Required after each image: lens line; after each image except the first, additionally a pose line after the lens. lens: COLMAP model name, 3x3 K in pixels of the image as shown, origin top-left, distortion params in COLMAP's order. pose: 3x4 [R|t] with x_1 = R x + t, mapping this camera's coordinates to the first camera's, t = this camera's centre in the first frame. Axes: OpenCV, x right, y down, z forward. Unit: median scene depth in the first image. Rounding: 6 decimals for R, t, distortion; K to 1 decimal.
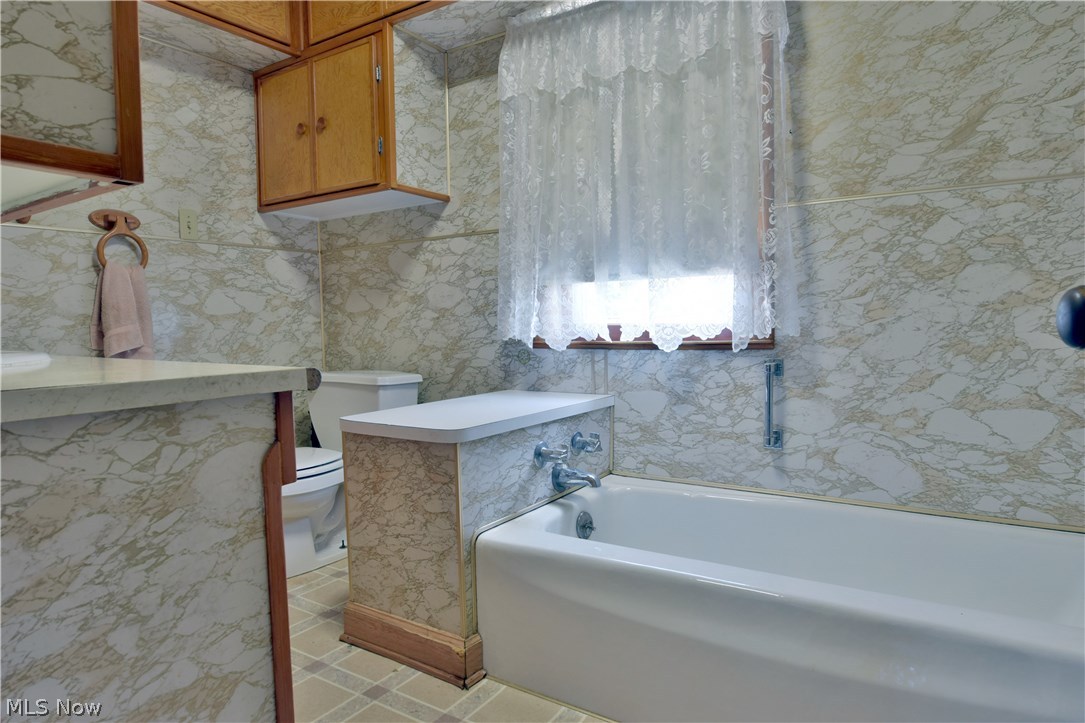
lens RADIAL K [[660.5, 0, 539.6], [0, 660.5, 363.6], [0, 0, 1]] dist [-0.012460, -0.004242]
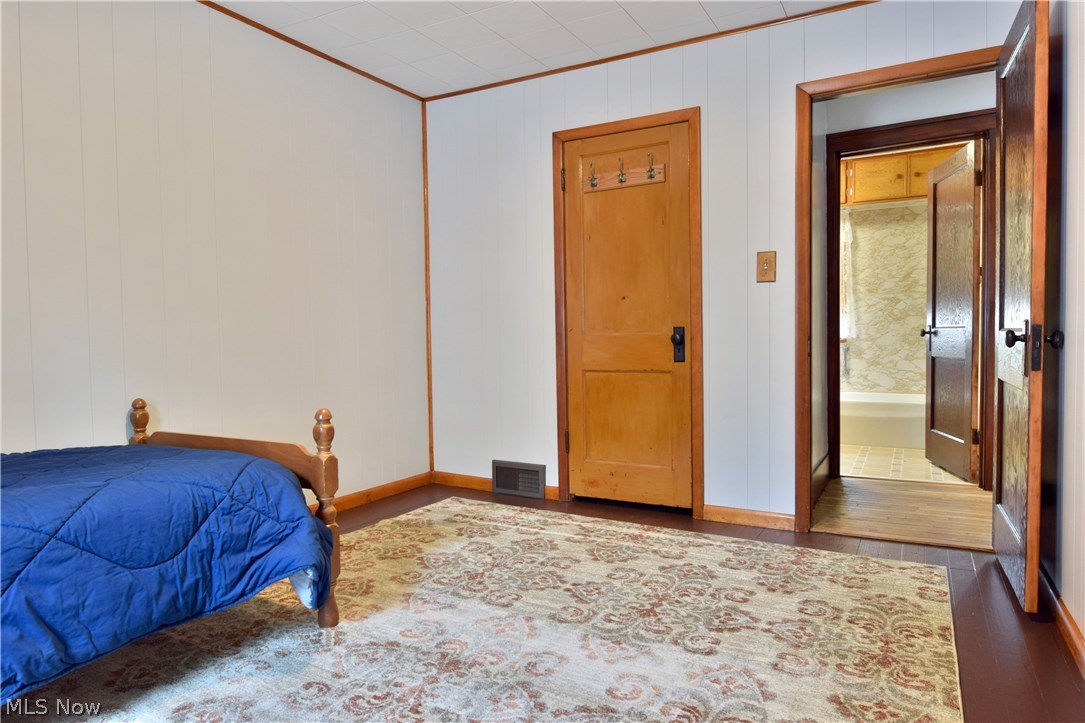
lens RADIAL K [[660.5, 0, 543.0], [0, 660.5, 360.1], [0, 0, 1]] dist [-0.012460, -0.004242]
pose [[0.997400, -0.000098, 0.072066, -1.351590], [0.001366, 0.999845, -0.017553, 0.120176], [-0.072054, 0.017605, 0.997245, -2.061879]]
